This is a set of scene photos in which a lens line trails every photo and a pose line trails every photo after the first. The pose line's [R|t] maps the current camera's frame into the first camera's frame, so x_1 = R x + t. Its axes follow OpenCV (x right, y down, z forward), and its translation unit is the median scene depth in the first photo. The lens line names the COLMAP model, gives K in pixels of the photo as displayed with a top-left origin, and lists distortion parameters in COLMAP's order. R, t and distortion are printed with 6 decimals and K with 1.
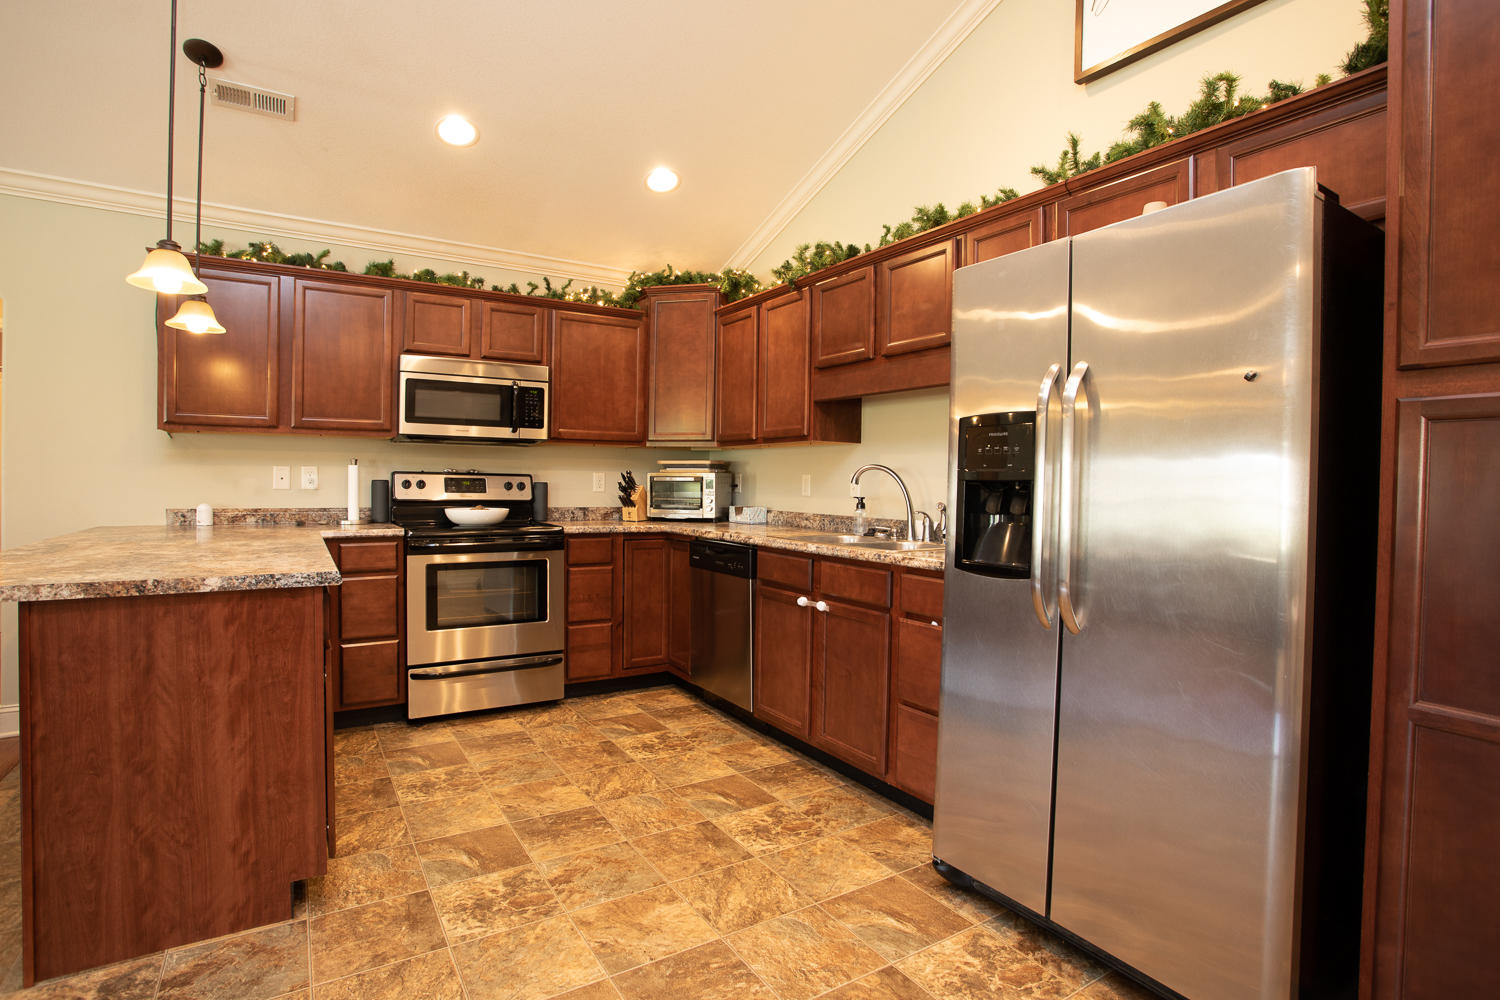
lens RADIAL K [[742.8, 0, 743.0], [0, 742.8, 493.7], [0, 0, 1]] dist [-0.075658, 0.027877]
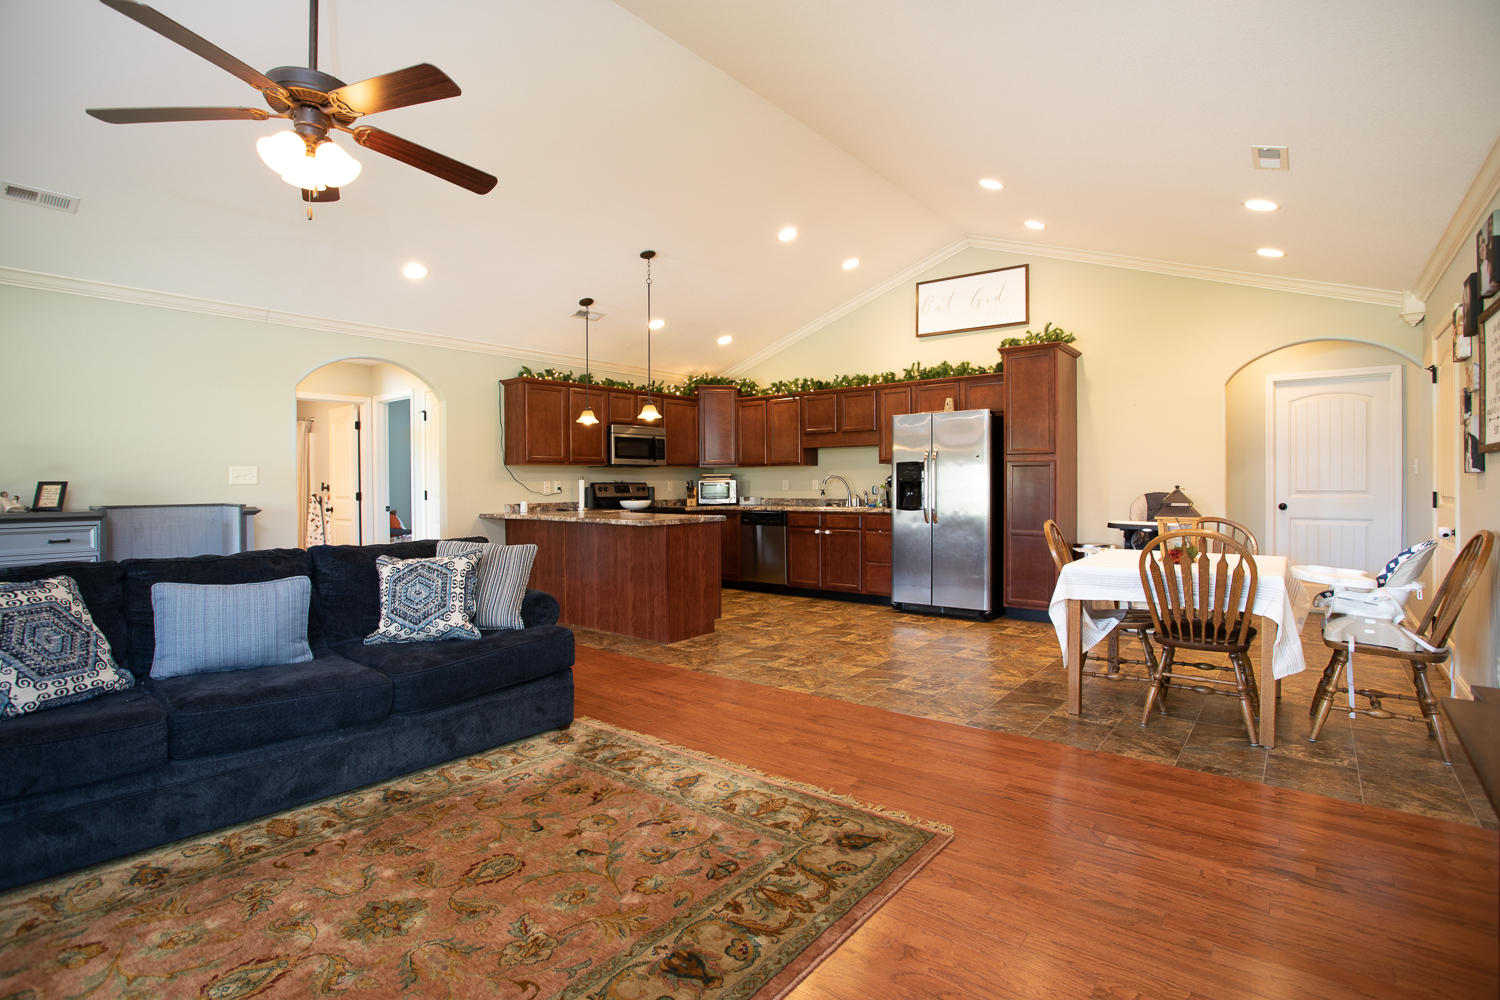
lens RADIAL K [[742.8, 0, 743.0], [0, 742.8, 493.7], [0, 0, 1]] dist [-0.075658, 0.027877]
pose [[0.941816, -0.025608, 0.335152, -0.868286], [0.026258, 0.999652, 0.002592, 0.004676], [-0.335102, 0.006359, 0.942160, -1.110916]]
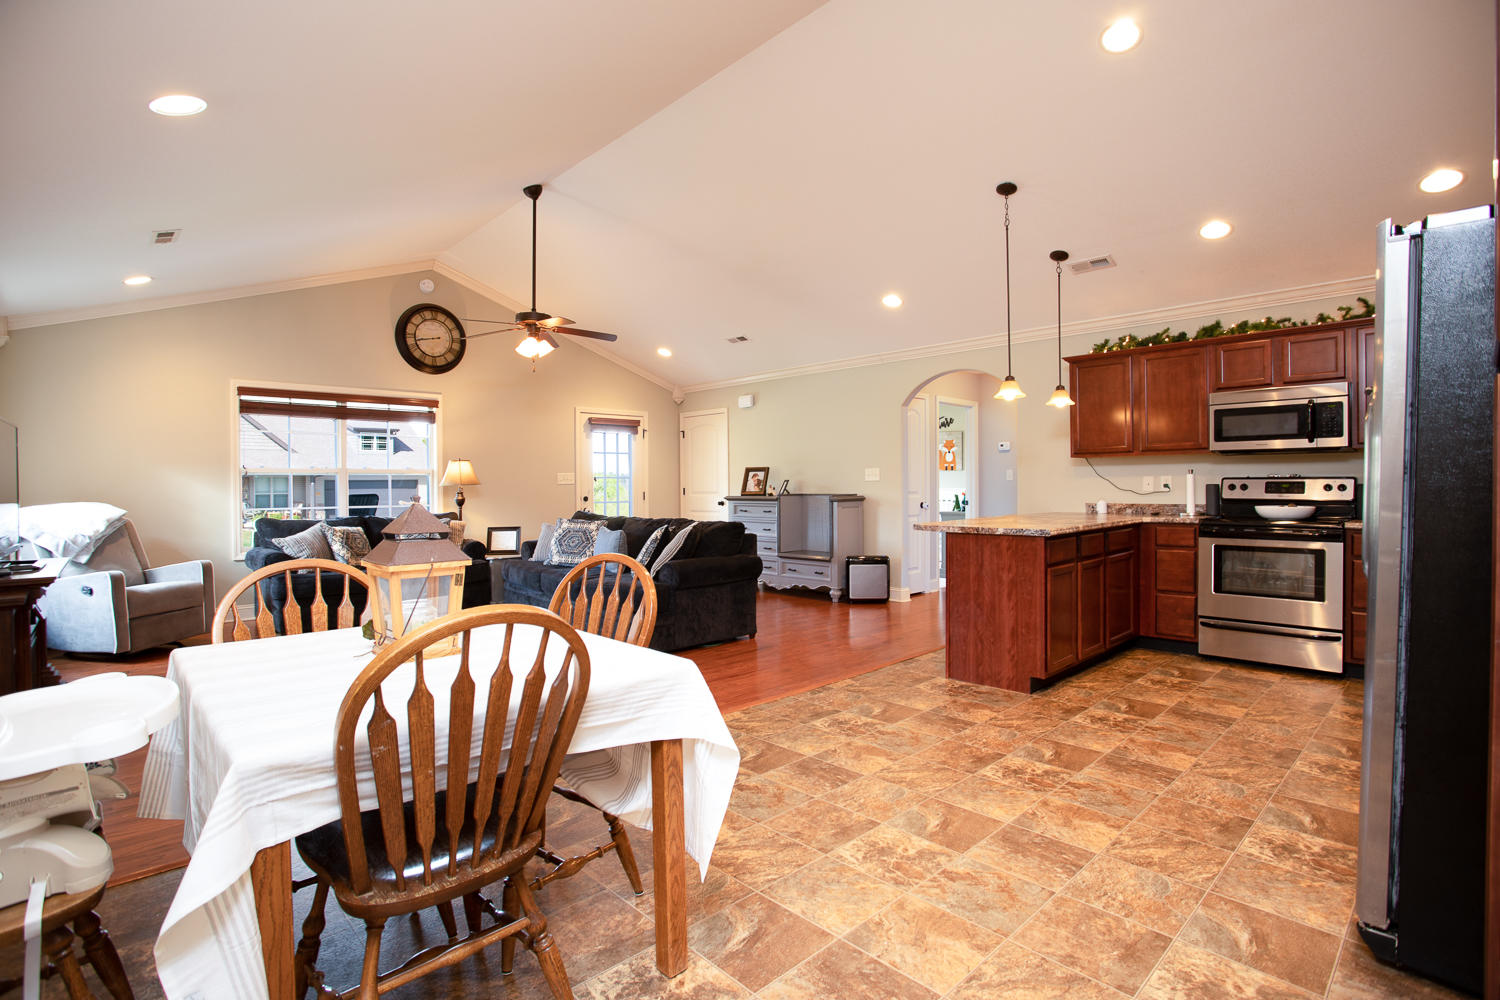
lens RADIAL K [[742.8, 0, 743.0], [0, 742.8, 493.7], [0, 0, 1]] dist [-0.075658, 0.027877]
pose [[0.194991, -0.003144, -0.980800, 0.740789], [-0.005436, 0.999976, -0.004286, 0.010873], [0.980790, 0.006168, 0.194969, -0.141777]]
